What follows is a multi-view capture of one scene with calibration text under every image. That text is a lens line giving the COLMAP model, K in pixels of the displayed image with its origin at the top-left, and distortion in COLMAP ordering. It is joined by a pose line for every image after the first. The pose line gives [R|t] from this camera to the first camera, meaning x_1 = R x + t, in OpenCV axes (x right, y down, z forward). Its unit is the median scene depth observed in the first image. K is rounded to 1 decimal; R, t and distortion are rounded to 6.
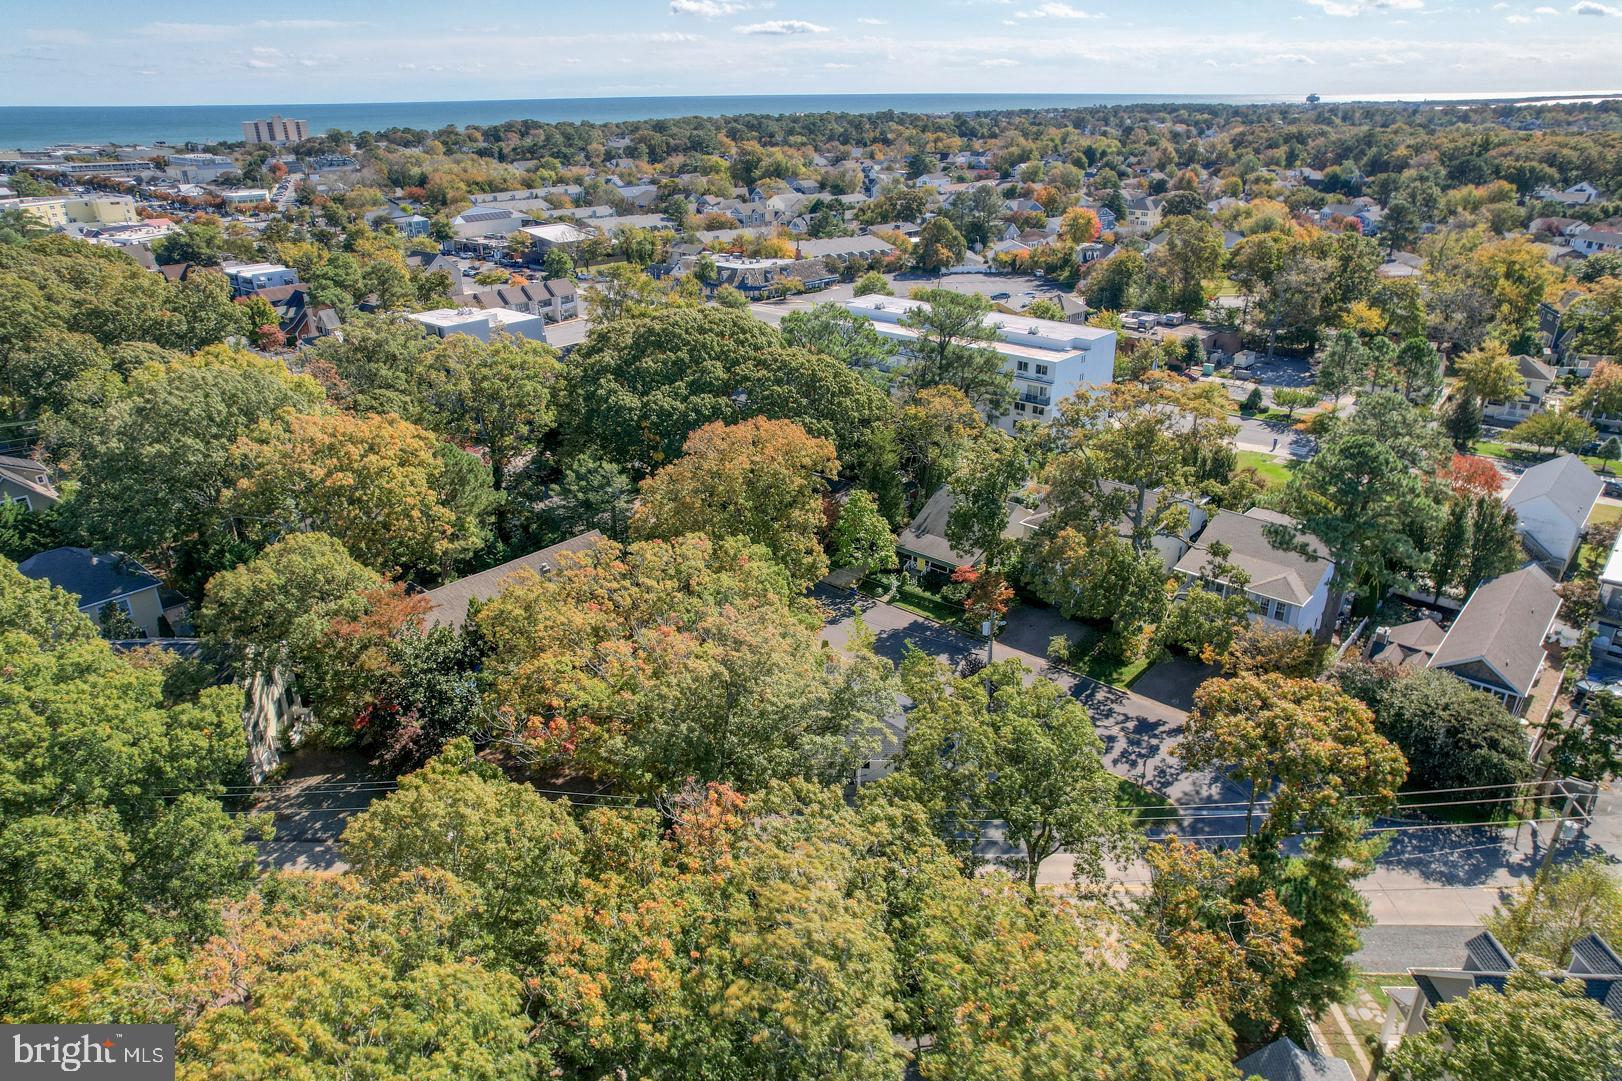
lens RADIAL K [[1034.5, 0, 816.3], [0, 1034.5, 545.8], [0, 0, 1]] dist [-0.064178, 0.050810]
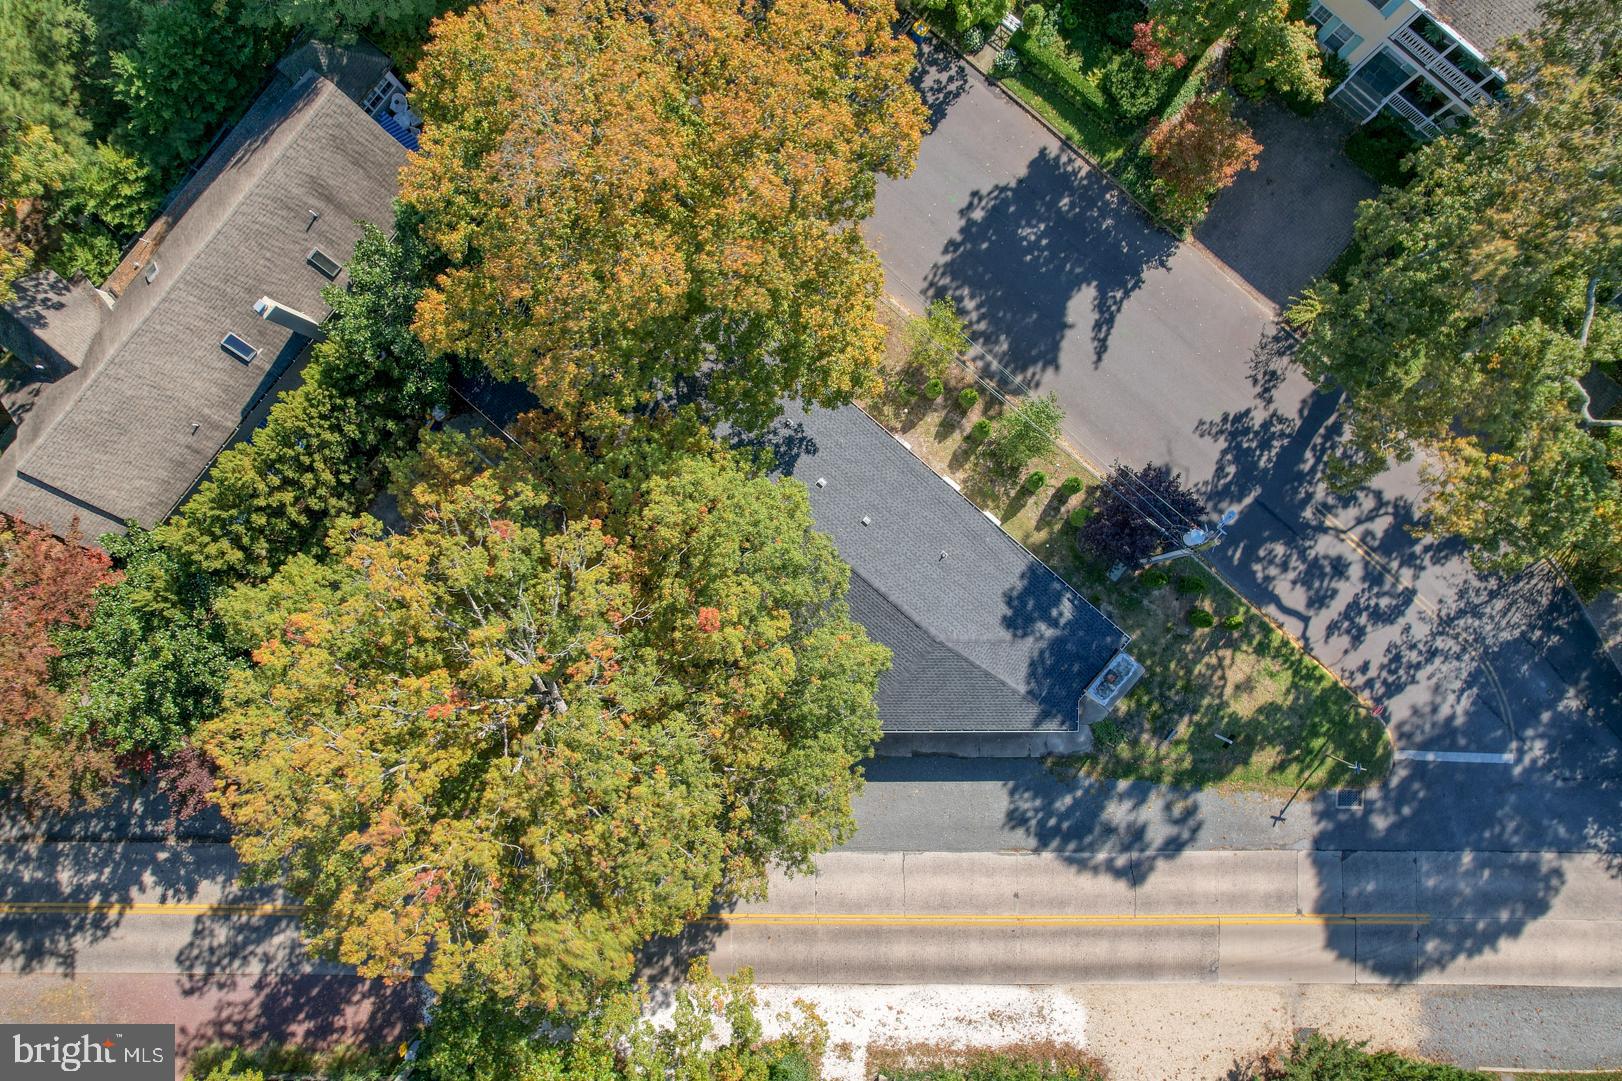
lens RADIAL K [[1034.5, 0, 811.2], [0, 1034.5, 531.3], [0, 0, 1]] dist [-0.064178, 0.050810]
pose [[0.999761, -0.020699, -0.007048, -0.018136], [0.014914, 0.409775, 0.912065, -0.342300], [-0.015991, -0.911952, 0.409985, 0.707967]]
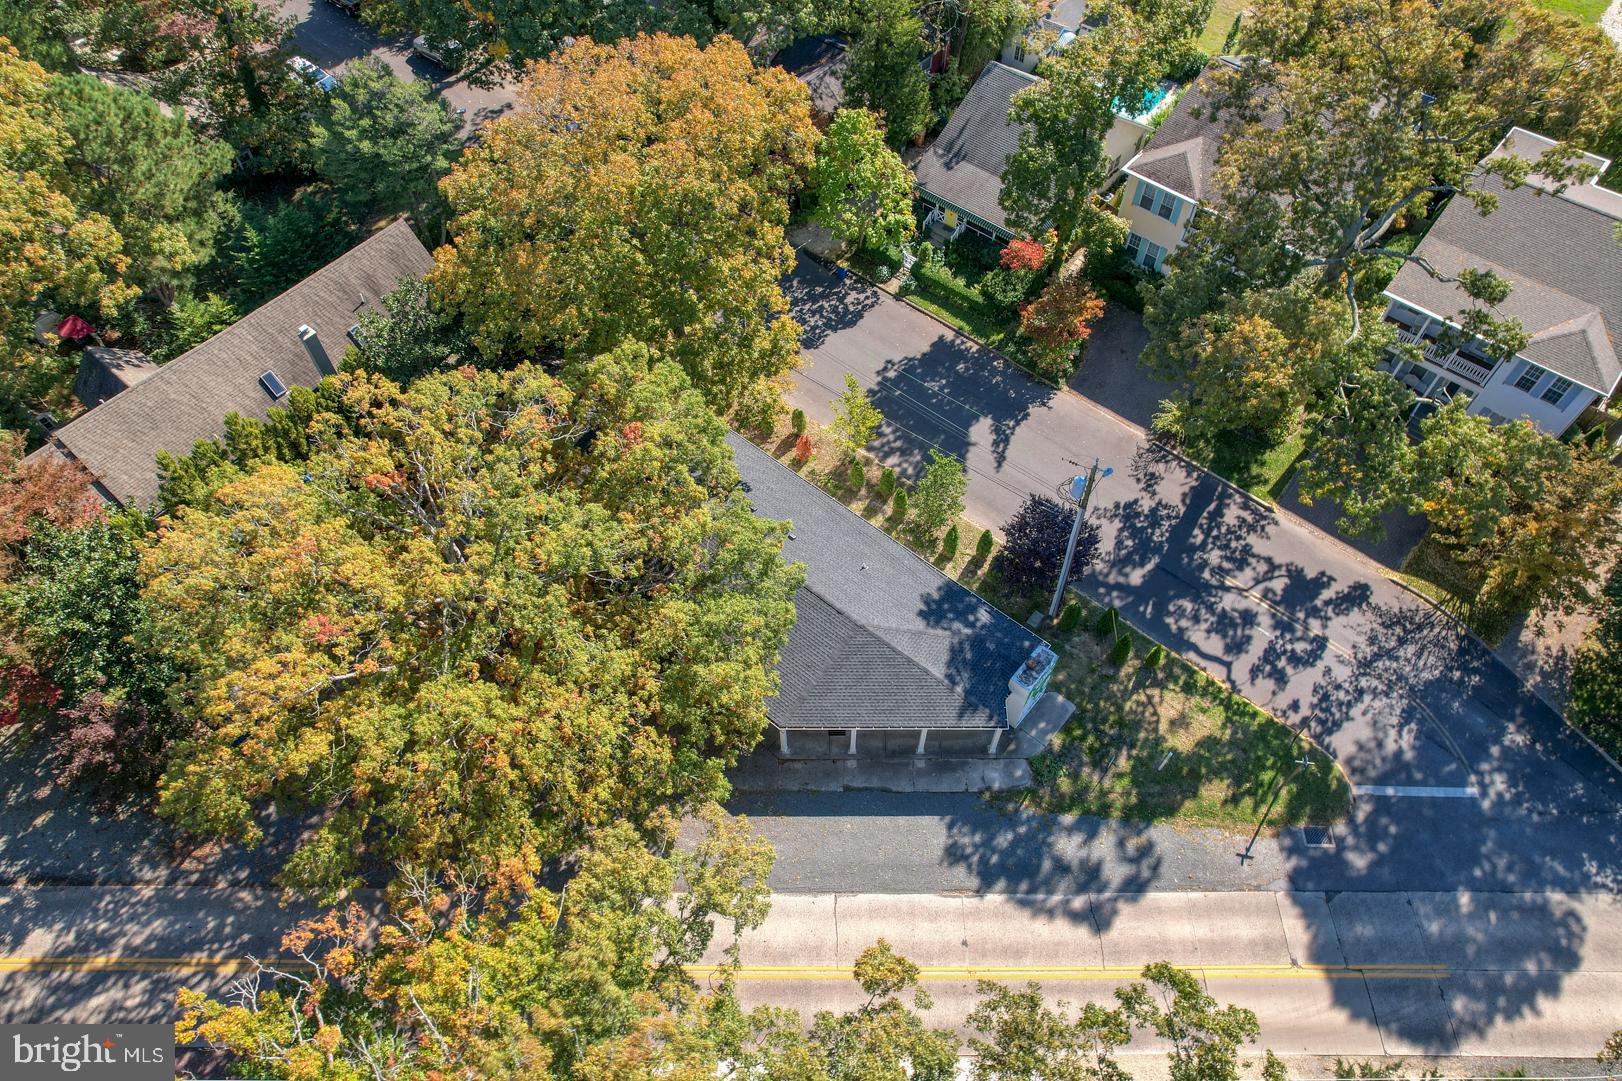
lens RADIAL K [[1034.5, 0, 817.6], [0, 1034.5, 539.7], [0, 0, 1]] dist [-0.064178, 0.050810]
pose [[0.999819, -0.017256, 0.008065, 0.014822], [0.010457, 0.851153, 0.524814, -0.173338], [-0.015921, -0.524635, 0.851179, 0.445660]]
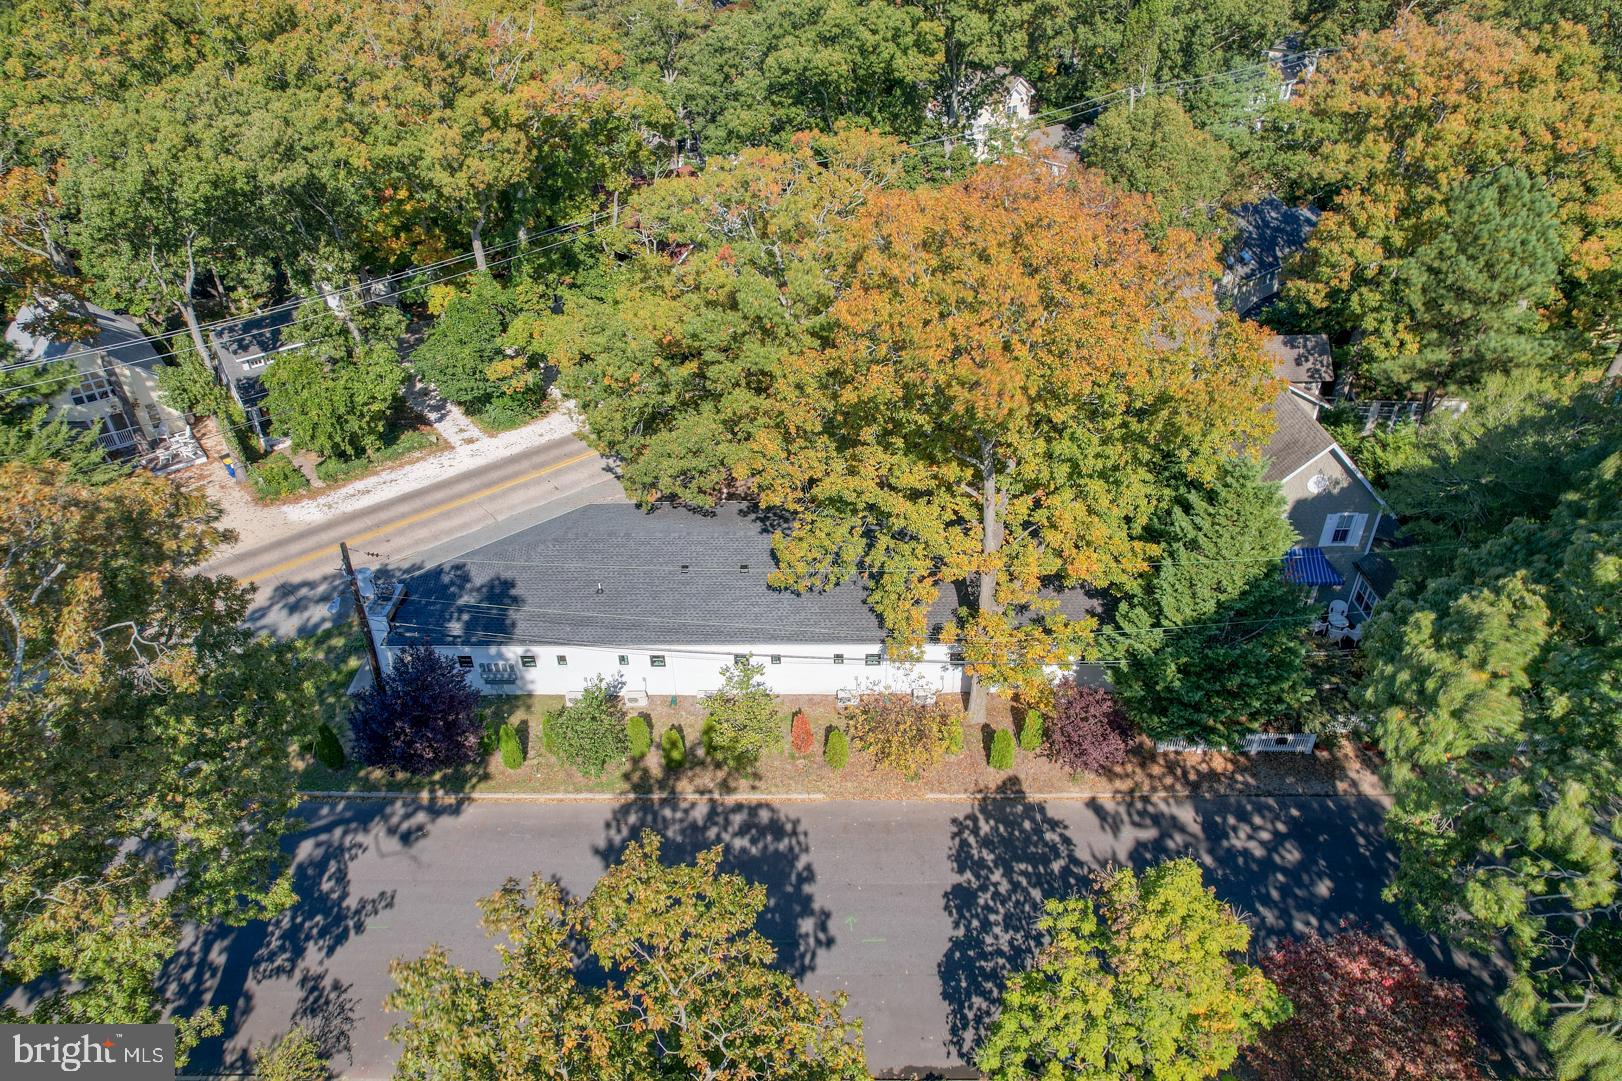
lens RADIAL K [[1034.5, 0, 809.4], [0, 1034.5, 530.9], [0, 0, 1]] dist [-0.064178, 0.050810]
pose [[-0.746098, 0.366912, -0.555619, 0.234403], [-0.261038, 0.606480, 0.751027, -0.292768], [0.612533, 0.705378, -0.356716, 1.124148]]
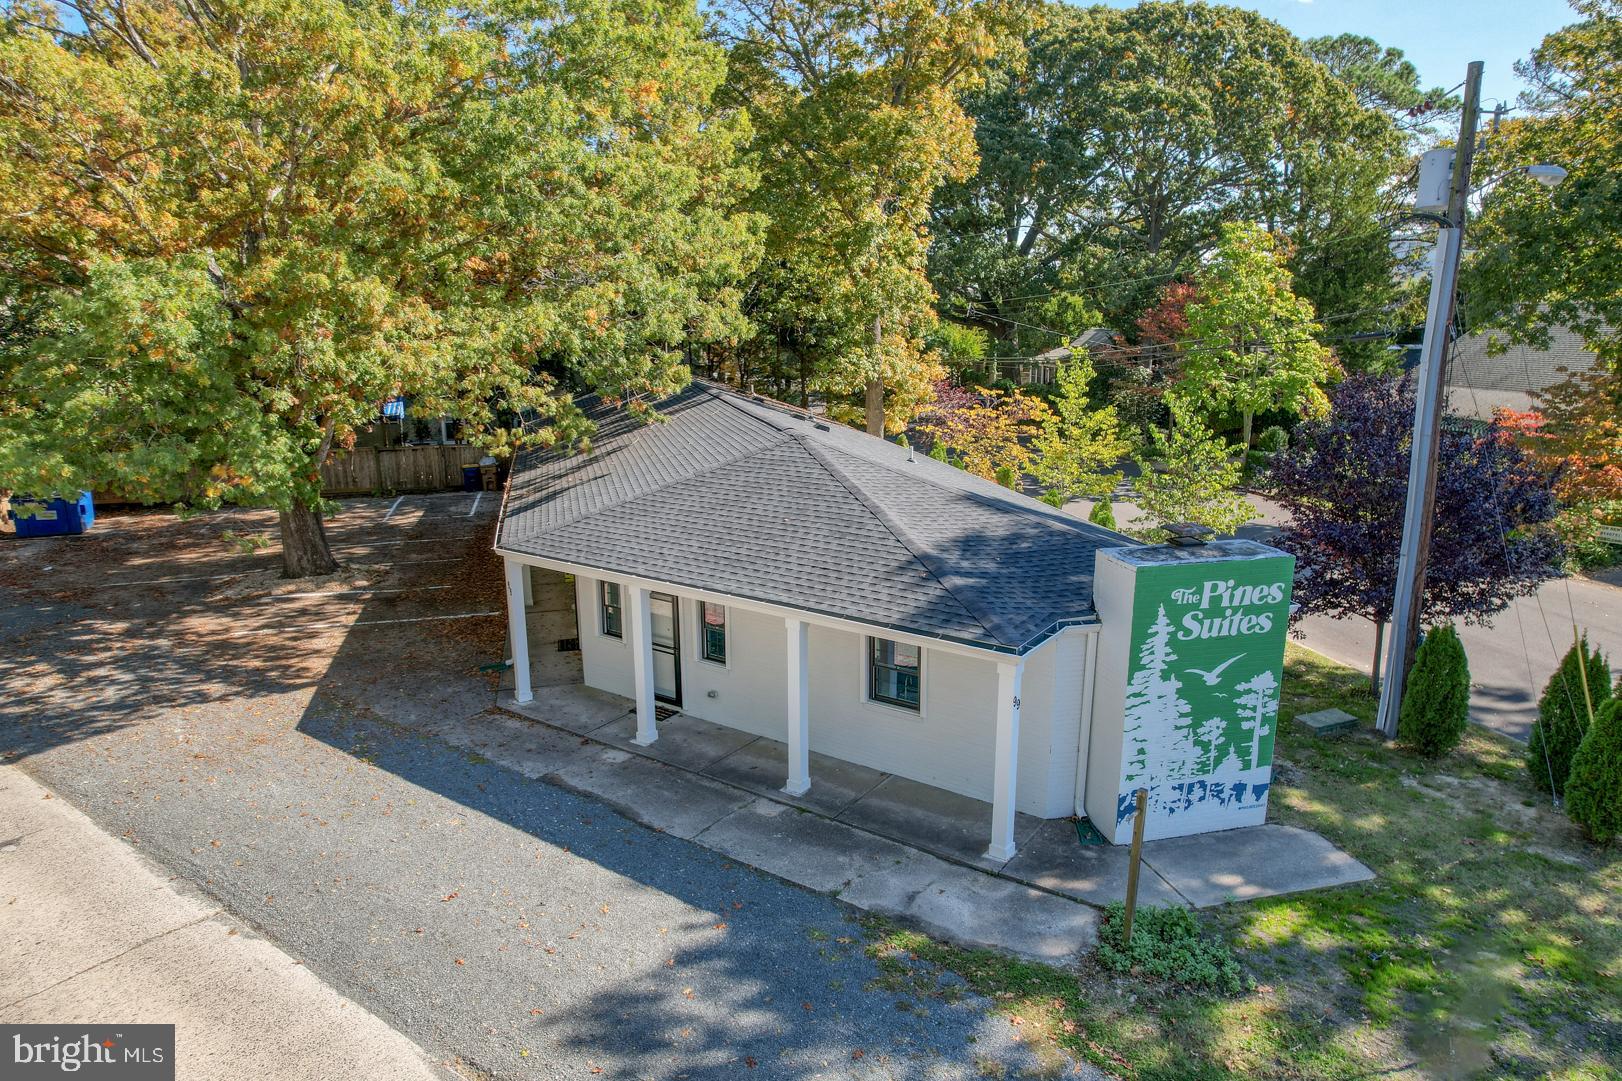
lens RADIAL K [[1034.5, 0, 803.9], [0, 1034.5, 540.7], [0, 0, 1]] dist [-0.064178, 0.050810]
pose [[0.822153, 0.123314, -0.555750, 0.161919], [-0.223621, 0.967738, -0.116086, 0.179240], [0.523506, 0.219718, 0.823205, 0.691708]]
